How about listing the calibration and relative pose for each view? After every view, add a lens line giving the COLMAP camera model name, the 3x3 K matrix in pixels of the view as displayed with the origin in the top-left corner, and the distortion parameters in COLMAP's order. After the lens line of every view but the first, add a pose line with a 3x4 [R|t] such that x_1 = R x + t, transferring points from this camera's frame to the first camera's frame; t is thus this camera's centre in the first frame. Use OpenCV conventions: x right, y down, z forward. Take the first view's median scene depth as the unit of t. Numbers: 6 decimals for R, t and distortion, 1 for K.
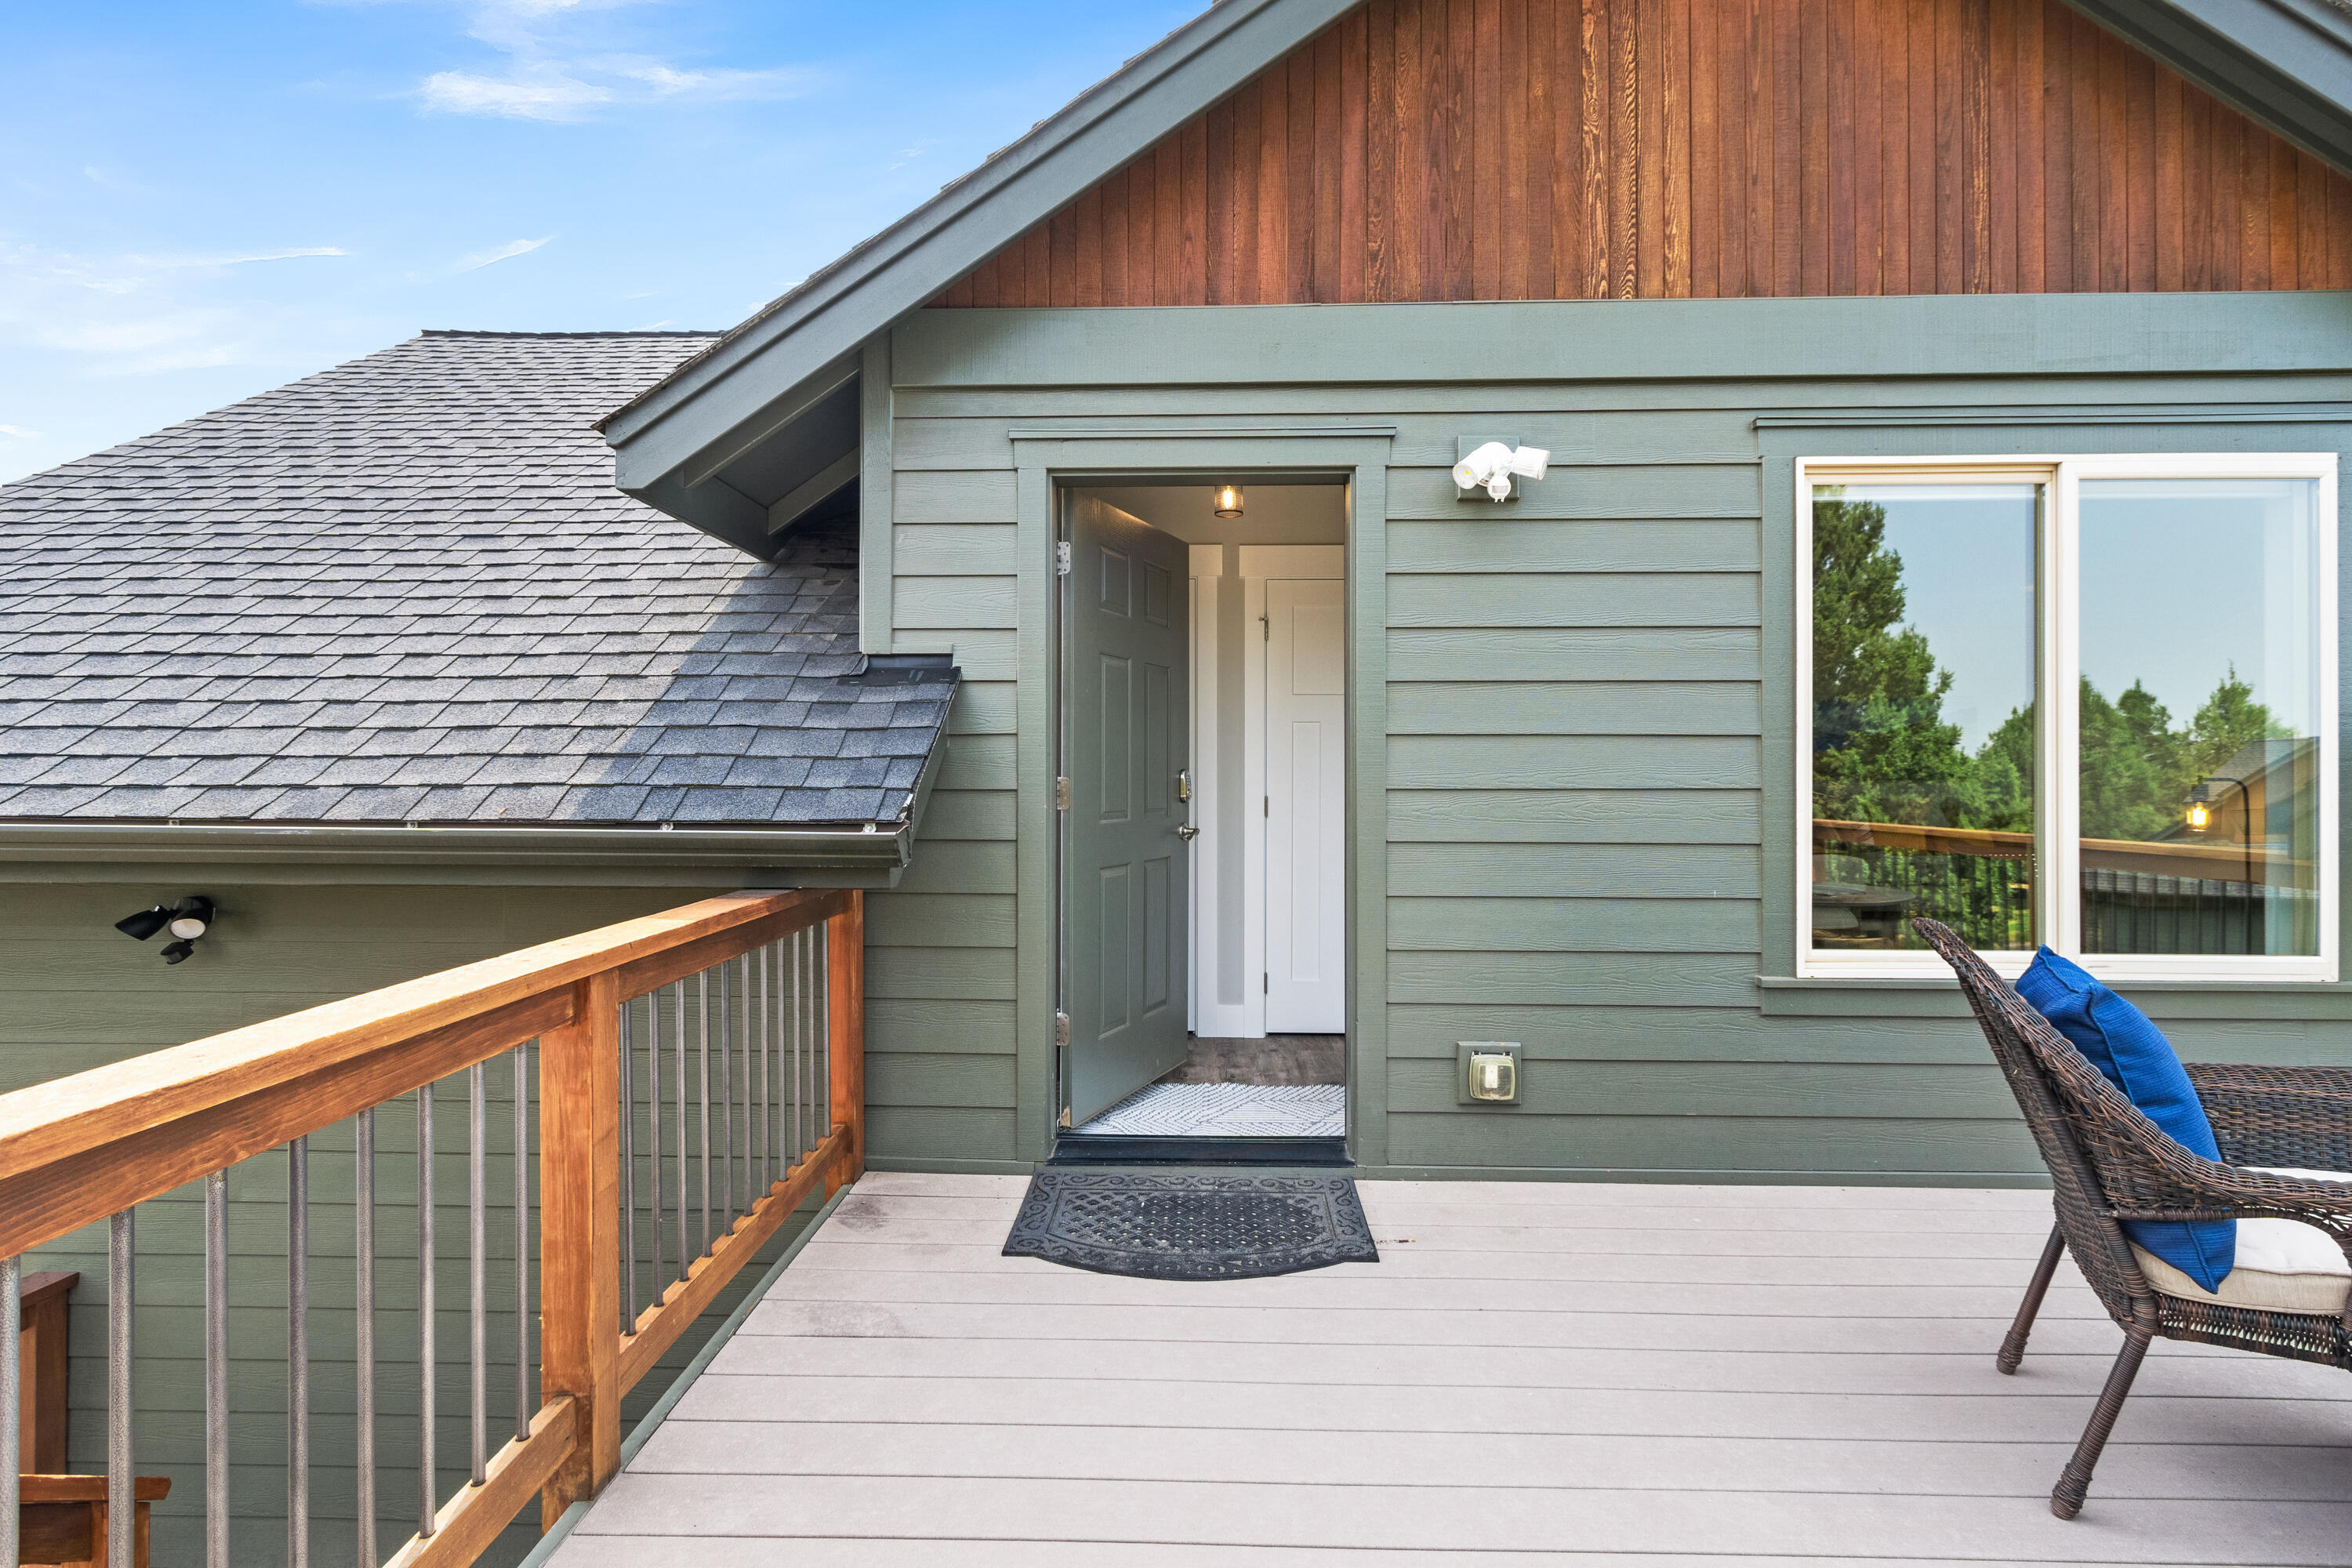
lens RADIAL K [[1071.1, 0, 1176.8], [0, 1071.1, 768.0], [0, 0, 1]] dist [0.000345, -0.000726]
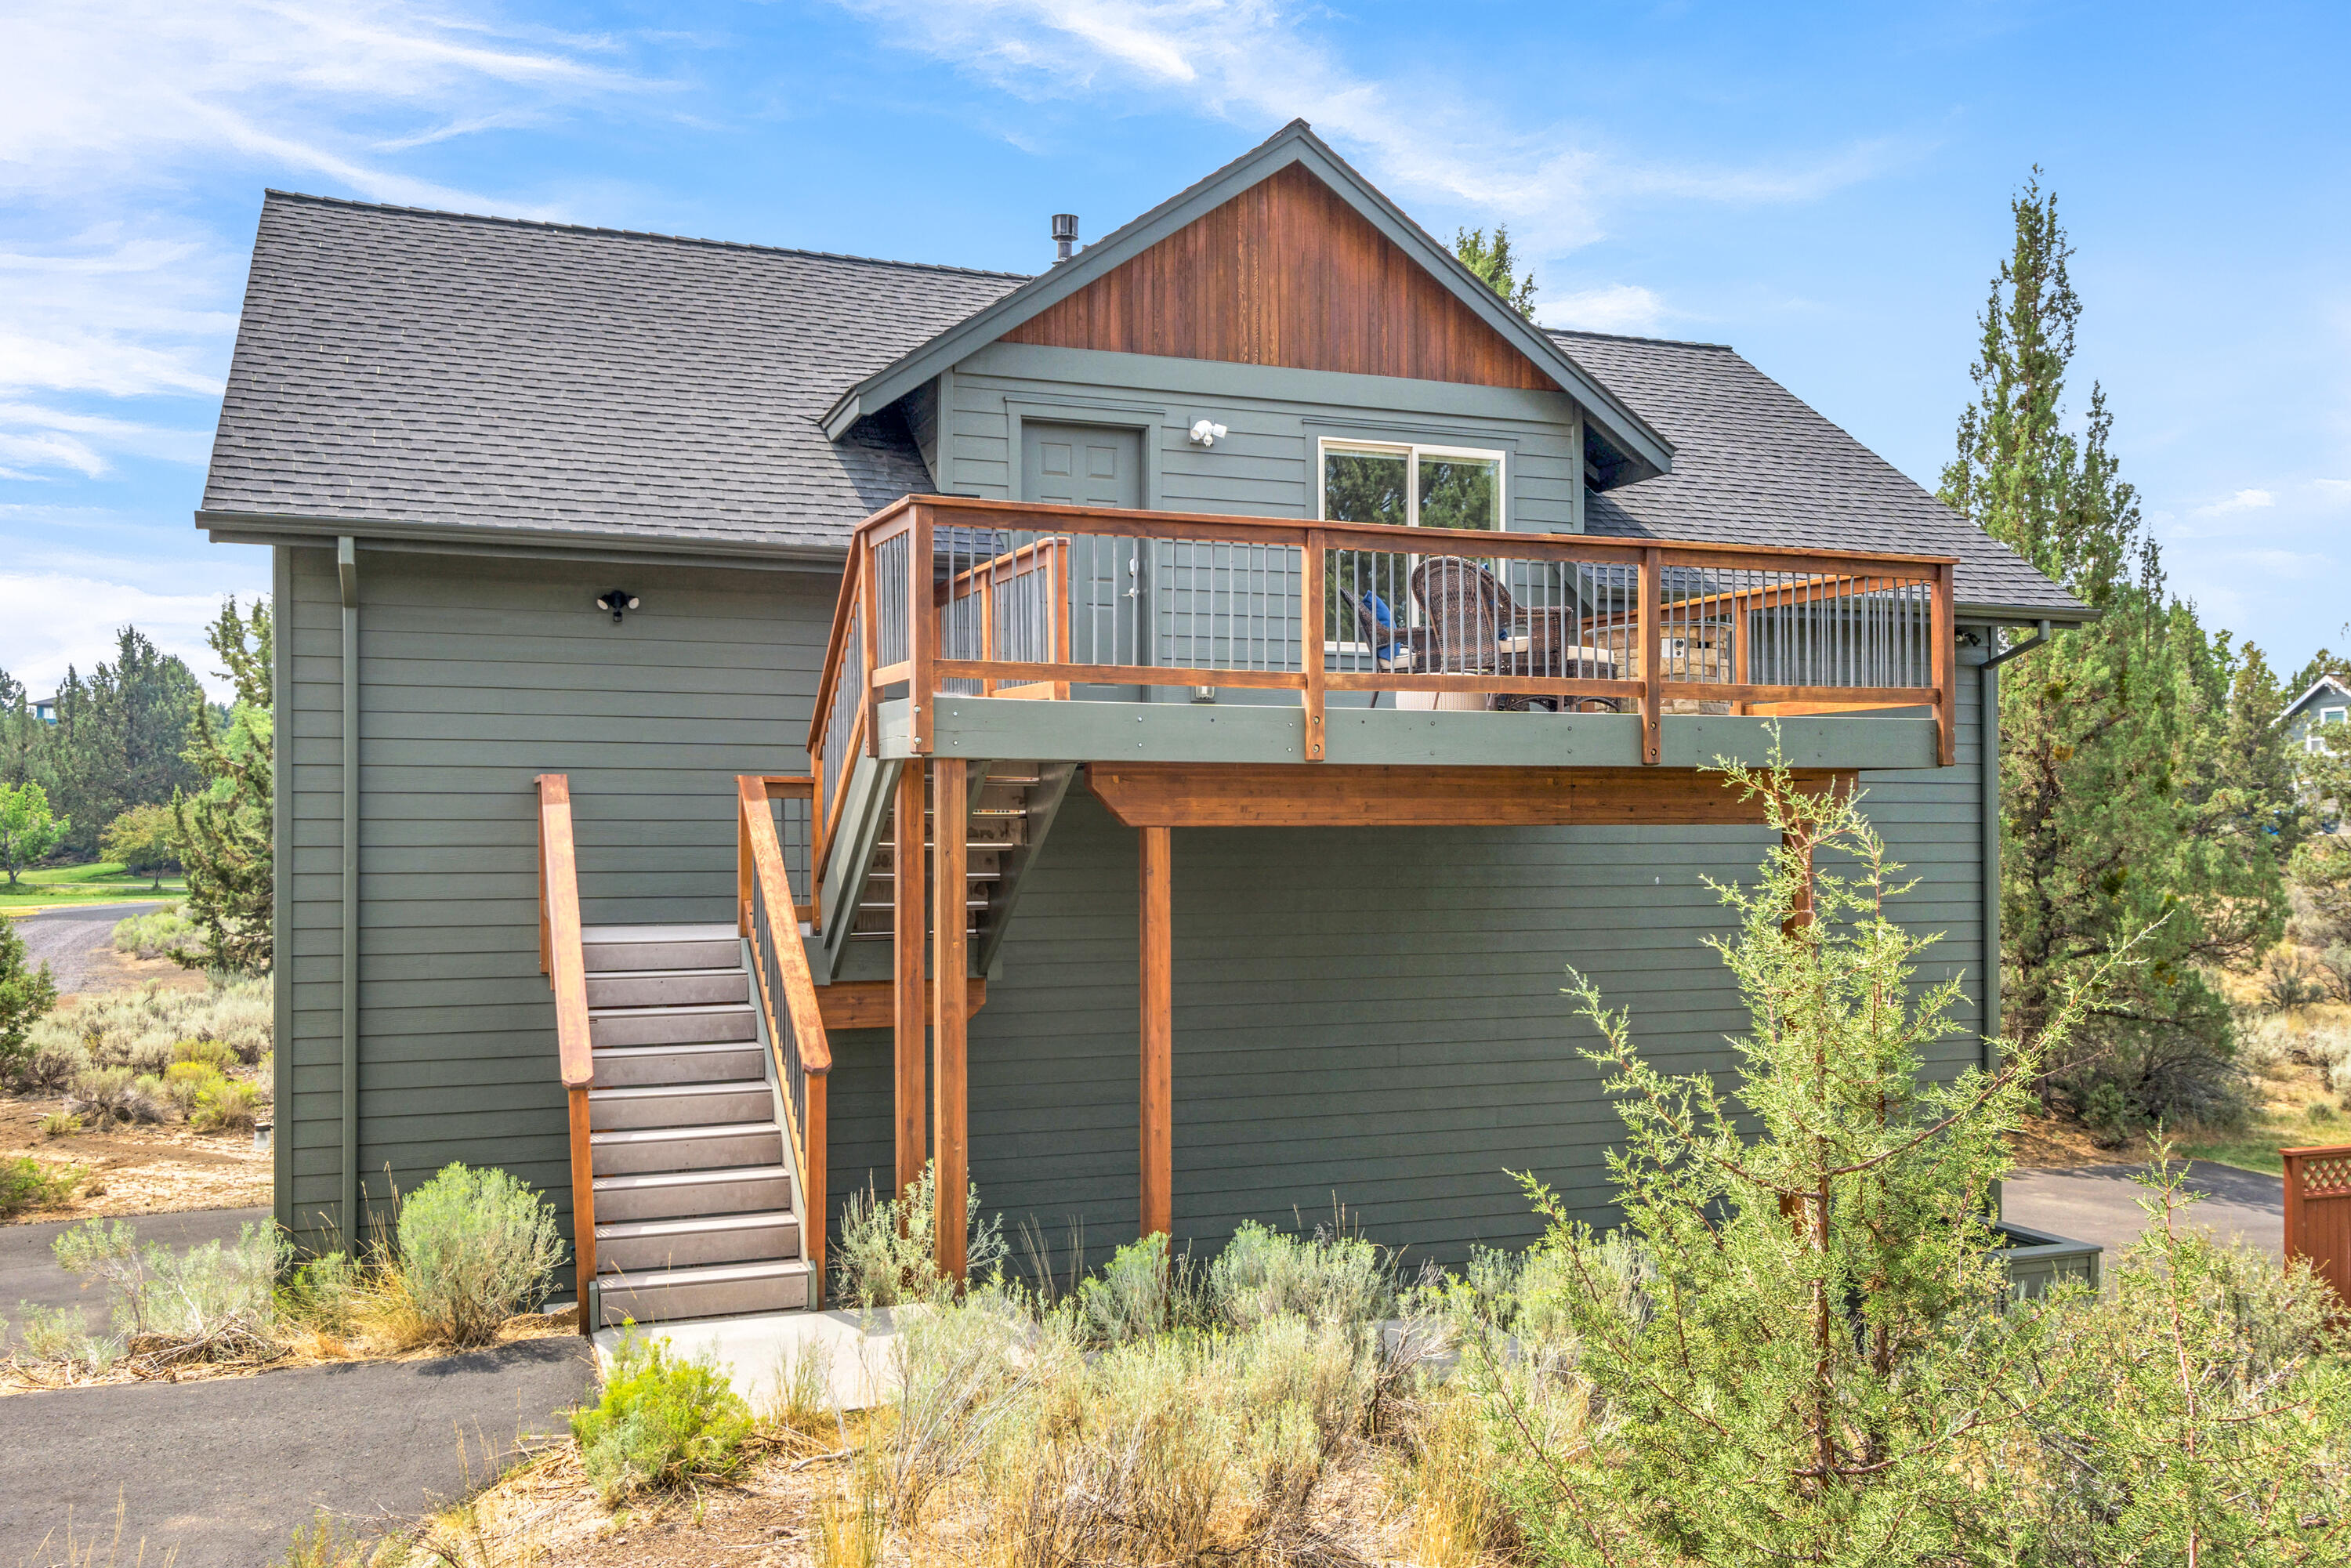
lens RADIAL K [[1908.7, 0, 1175.5], [0, 1908.7, 784.0], [0, 0, 1]] dist [0.000881, 0.000216]
pose [[0.913608, 0.002459, 0.406589, -1.454962], [0.003999, 0.999879, -0.015032, 0.552828], [-0.406577, 0.015359, 0.913487, -2.770663]]
